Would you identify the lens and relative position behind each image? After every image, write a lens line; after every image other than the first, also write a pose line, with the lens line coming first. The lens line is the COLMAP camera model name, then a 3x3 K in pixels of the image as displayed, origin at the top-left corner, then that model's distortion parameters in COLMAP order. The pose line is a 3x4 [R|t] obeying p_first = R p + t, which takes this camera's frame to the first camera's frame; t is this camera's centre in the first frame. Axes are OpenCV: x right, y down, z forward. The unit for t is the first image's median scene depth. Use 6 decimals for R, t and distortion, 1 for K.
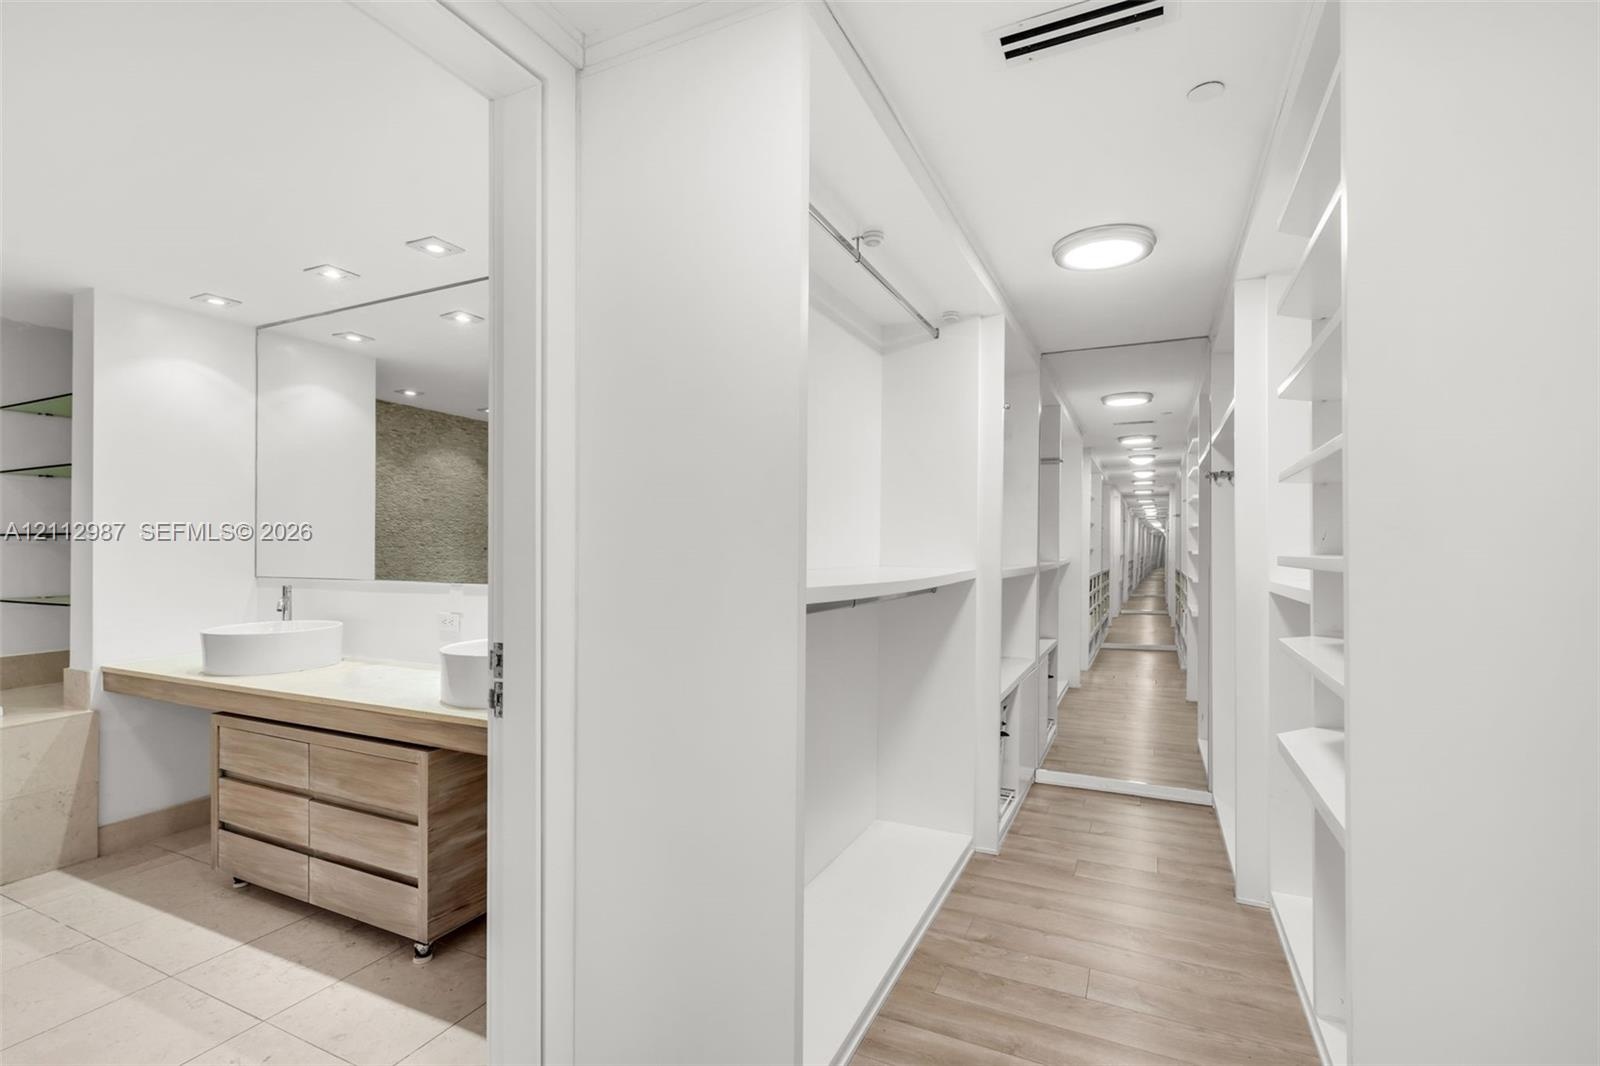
lens RADIAL K [[737.0, 0, 791.3], [0, 737.0, 542.3], [0, 0, 1]] dist [-0.001165, 0.001559]
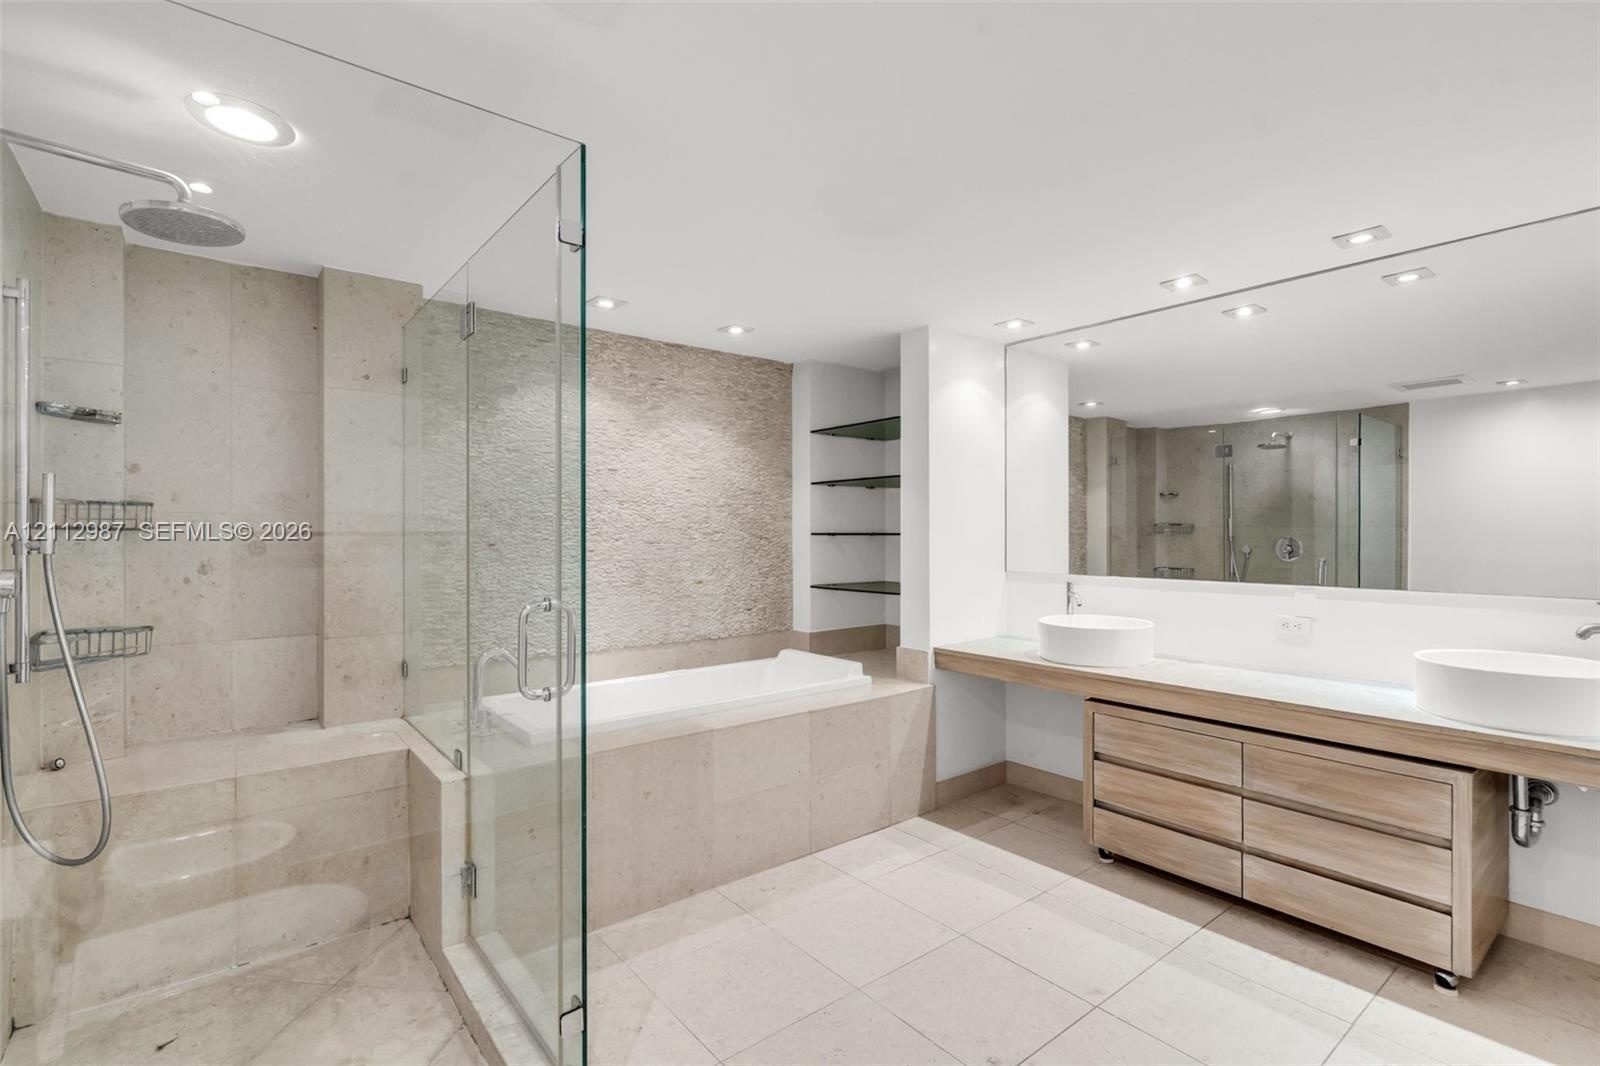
lens RADIAL K [[737.0, 0, 808.6], [0, 737.0, 533.3], [0, 0, 1]] dist [-0.001165, 0.001559]
pose [[0.906599, 0.000549, -0.421993, -0.635236], [0.003255, 0.999960, 0.008296, -0.023948], [0.421981, -0.008895, 0.906561, -0.150151]]
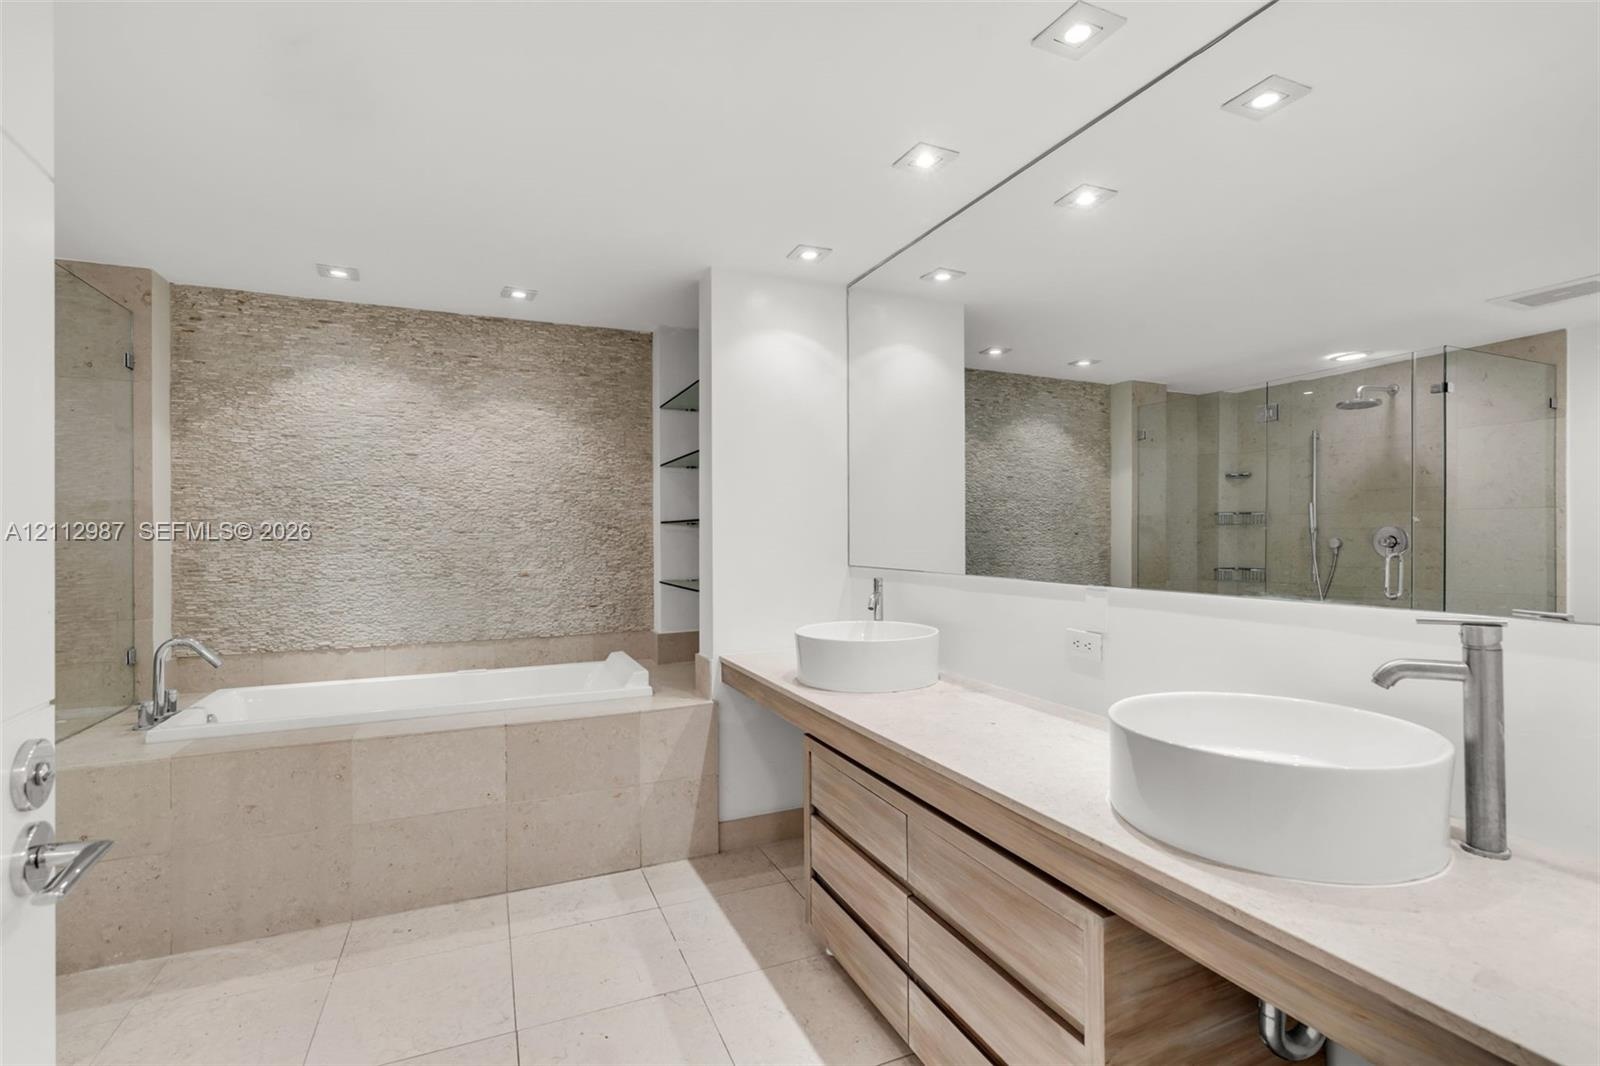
lens RADIAL K [[737.0, 0, 800.4], [0, 737.0, 532.2], [0, 0, 1]] dist [-0.001165, 0.001559]
pose [[0.762294, -0.004997, -0.647212, -0.232704], [0.008798, 0.999958, 0.002643, 0.004063], [0.647171, -0.007709, 0.762306, 0.338680]]
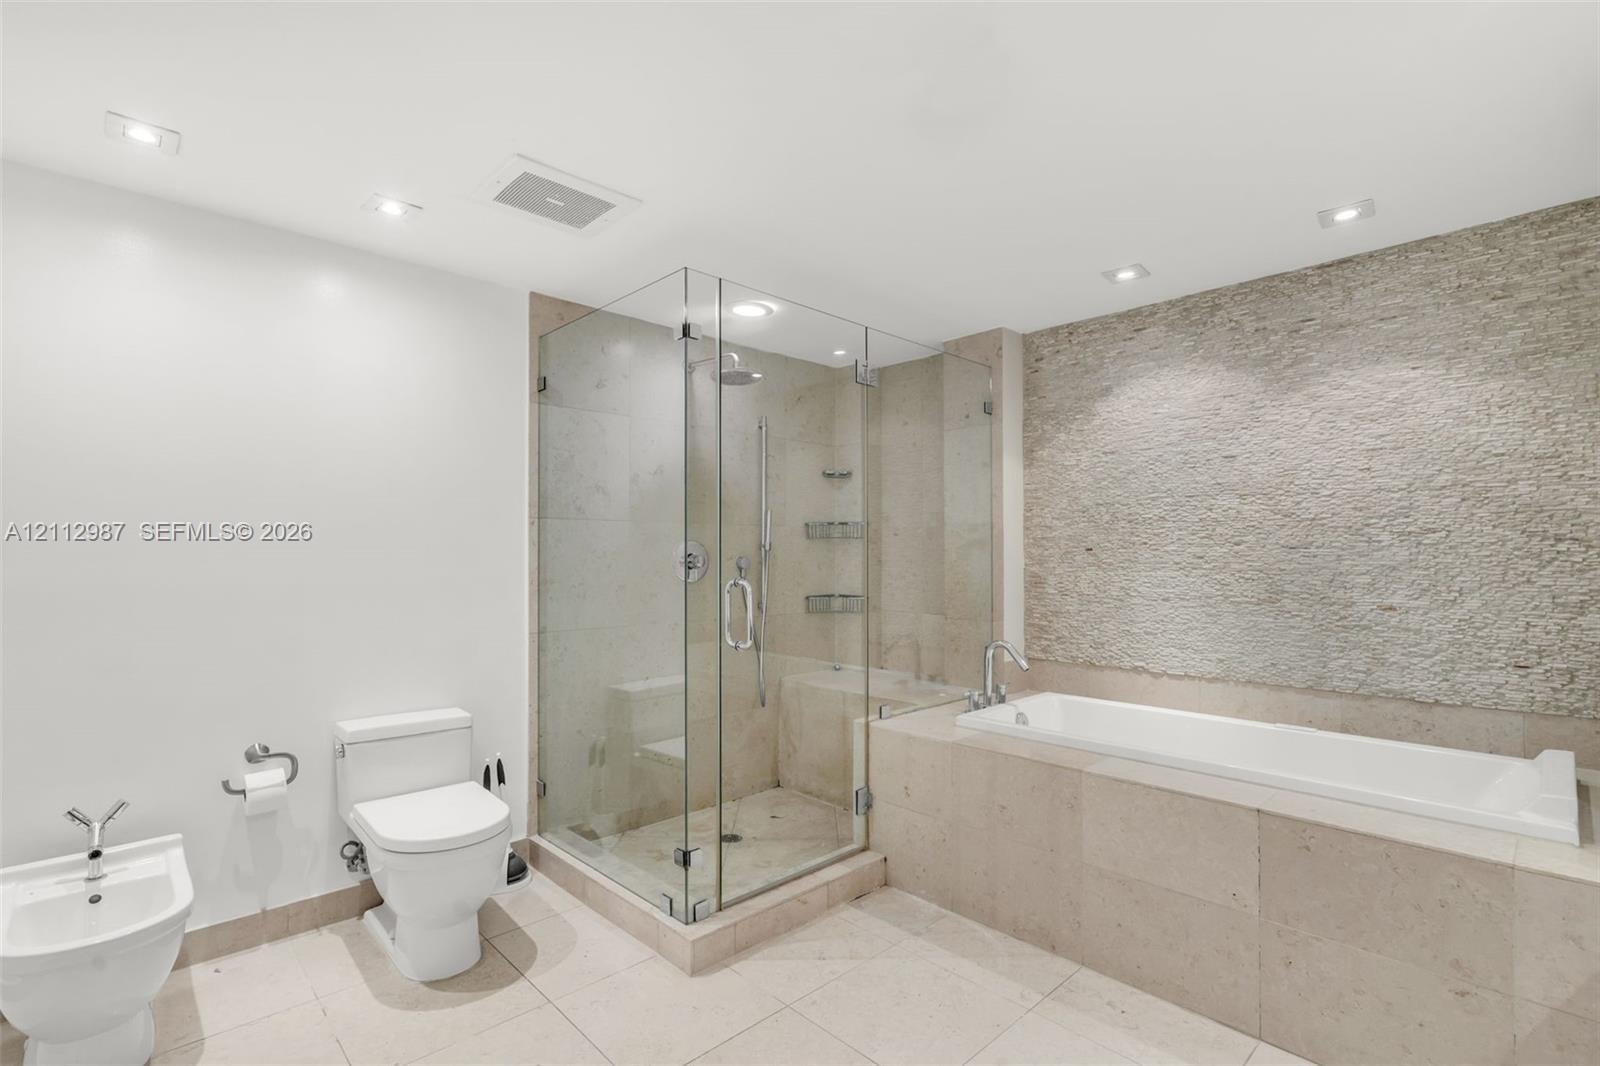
lens RADIAL K [[737.0, 0, 792.6], [0, 737.0, 548.5], [0, 0, 1]] dist [-0.001165, 0.001559]
pose [[-0.348954, -0.006471, -0.937117, -0.321200], [0.008191, 0.999917, -0.009954, 0.007424], [0.937104, -0.011150, -0.348872, 0.623412]]
